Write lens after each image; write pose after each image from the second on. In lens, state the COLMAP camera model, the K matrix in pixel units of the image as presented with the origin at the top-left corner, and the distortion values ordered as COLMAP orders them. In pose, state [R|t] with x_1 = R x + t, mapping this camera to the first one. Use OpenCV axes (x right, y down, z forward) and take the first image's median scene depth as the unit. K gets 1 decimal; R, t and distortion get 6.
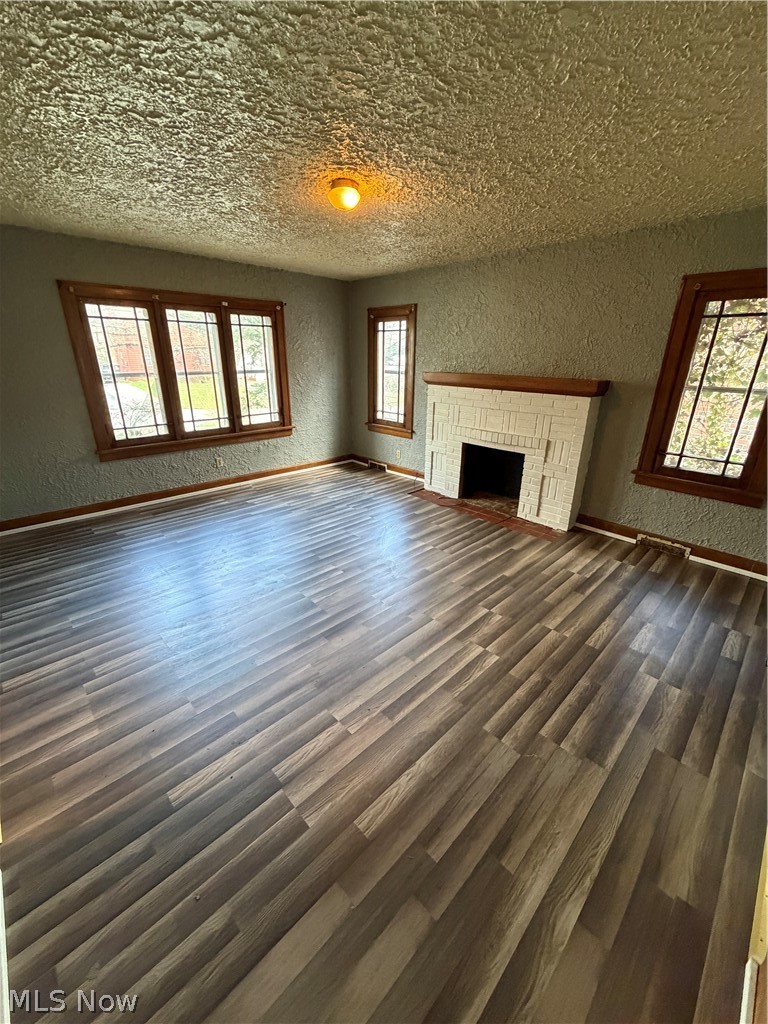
lens RADIAL K [[407.0, 0, 382.0], [0, 407.0, 507.1], [0, 0, 1]] dist [0.000252, 0.000050]
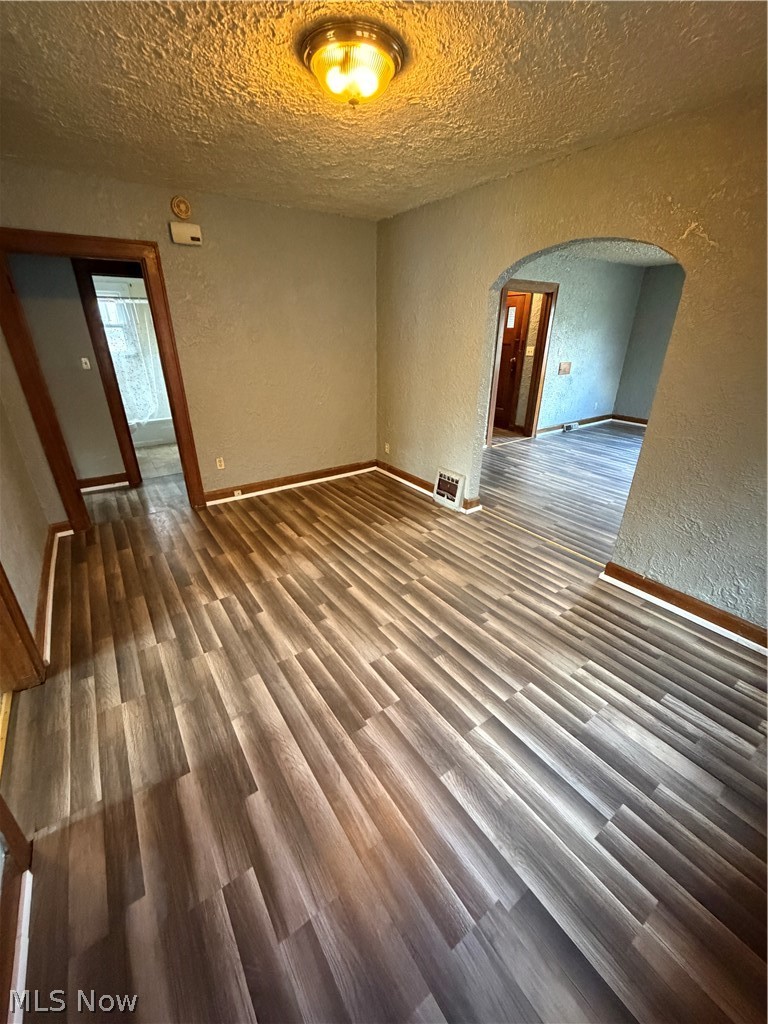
lens RADIAL K [[407.0, 0, 382.0], [0, 407.0, 507.1], [0, 0, 1]] dist [0.000252, 0.000050]
pose [[-0.161531, 0.386261, -0.908136, 1.266126], [-0.351872, 0.837196, 0.418676, -0.007872], [0.922005, 0.387177, 0.000682, 0.069228]]
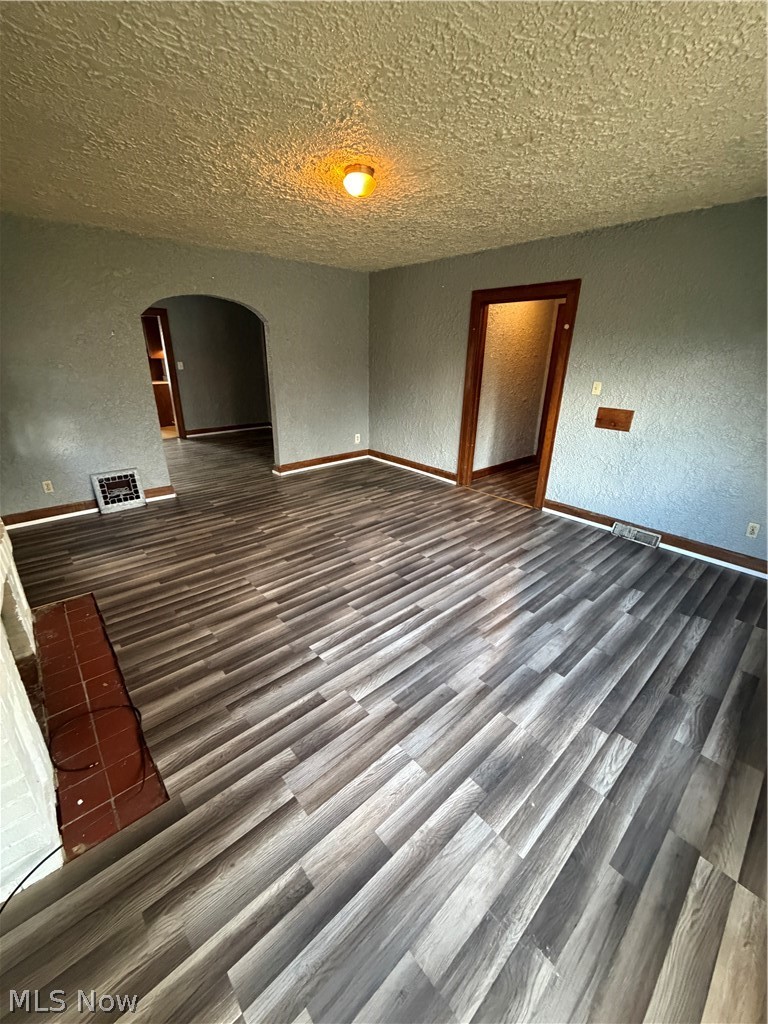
lens RADIAL K [[407.0, 0, 382.0], [0, 407.0, 507.1], [0, 0, 1]] dist [0.000252, 0.000050]
pose [[-0.998778, -0.037679, 0.031970, -0.131858], [-0.006747, 0.744903, 0.667139, -0.532628], [-0.048951, 0.666108, -0.744247, 1.432046]]
